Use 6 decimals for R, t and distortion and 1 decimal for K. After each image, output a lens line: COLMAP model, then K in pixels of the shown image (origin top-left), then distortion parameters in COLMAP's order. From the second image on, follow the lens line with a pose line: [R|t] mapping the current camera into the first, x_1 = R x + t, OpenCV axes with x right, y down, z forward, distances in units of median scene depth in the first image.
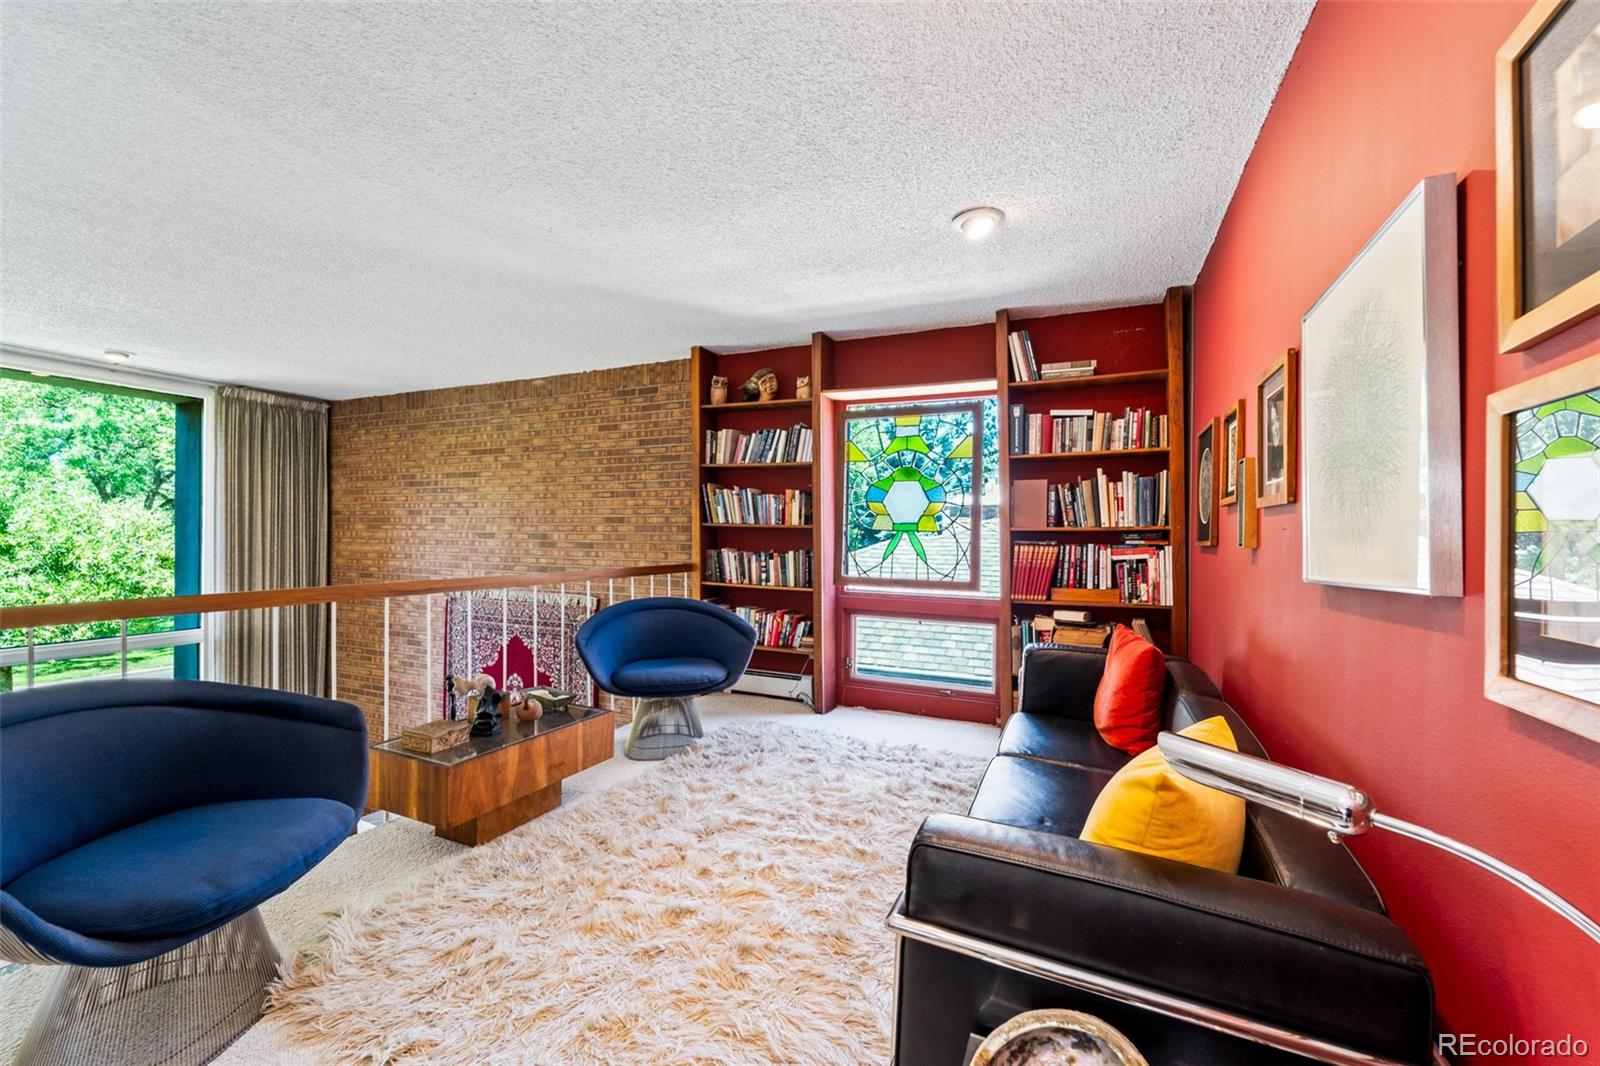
lens RADIAL K [[649.3, 0, 799.6], [0, 649.3, 532.1], [0, 0, 1]] dist [0.002325, -0.001763]
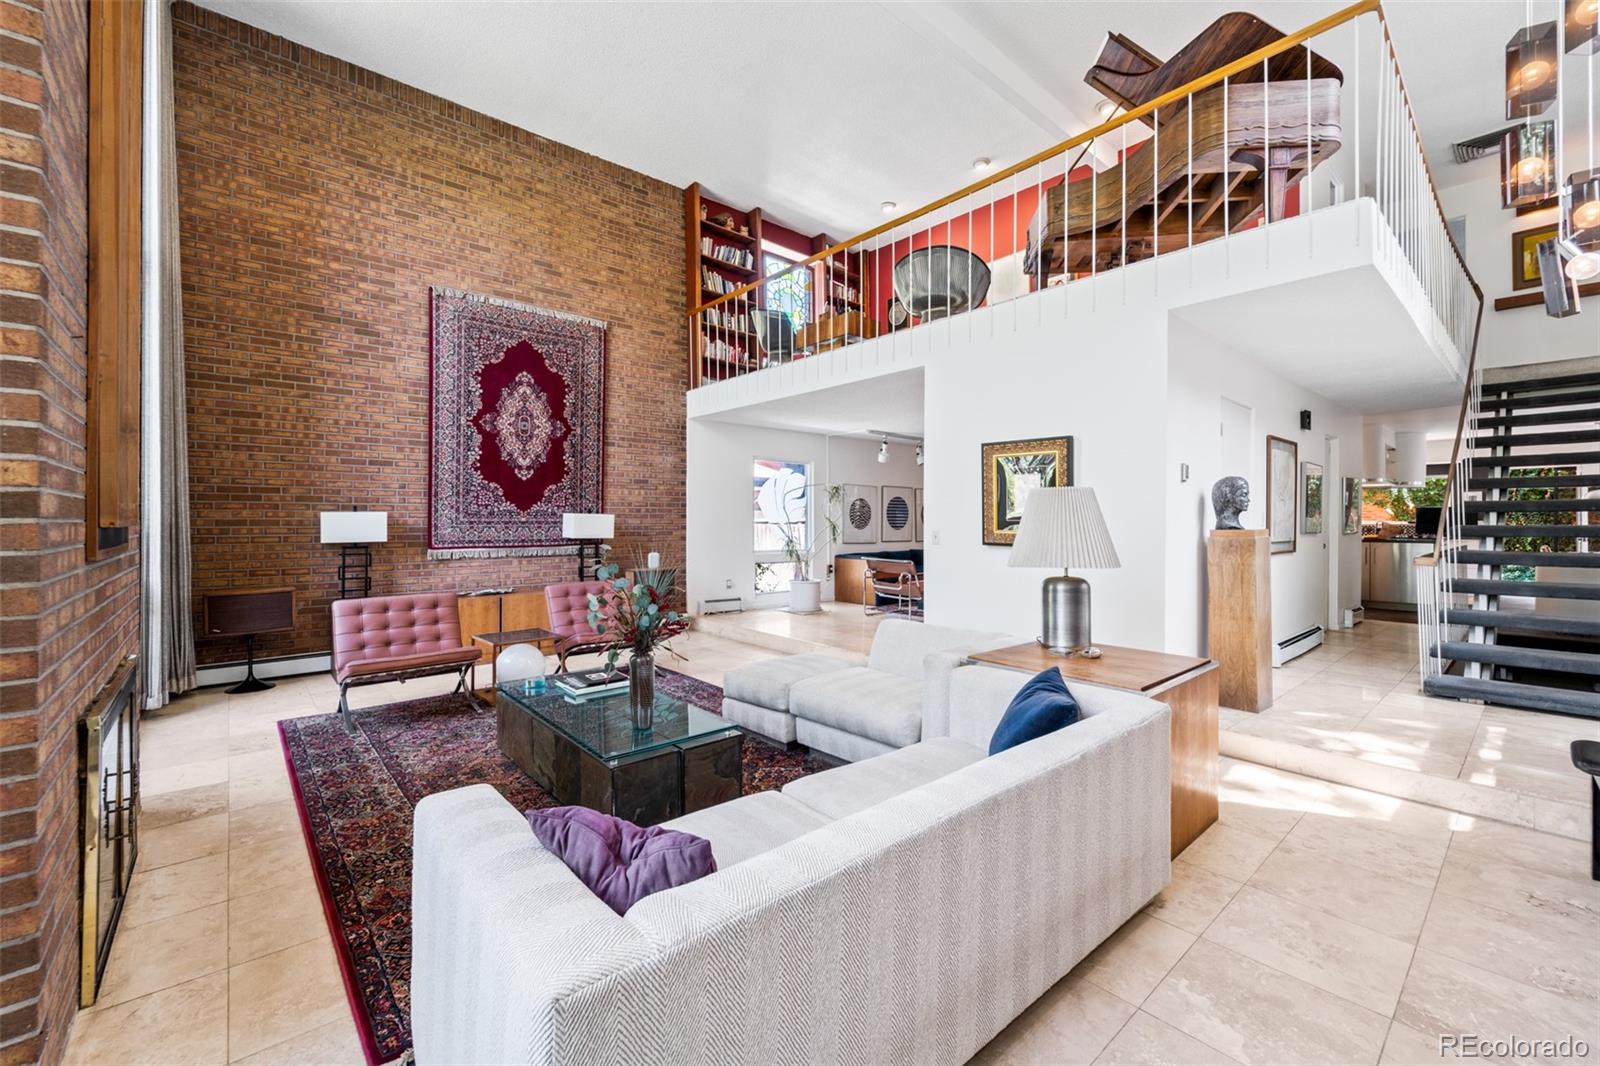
lens RADIAL K [[649.3, 0, 799.0], [0, 649.3, 526.0], [0, 0, 1]] dist [0.002325, -0.001763]
pose [[0.439942, -0.003681, 0.898019, -1.322122], [0.013104, 0.999911, -0.002321, 0.523143], [-0.897931, 0.012788, 0.439951, 0.023233]]
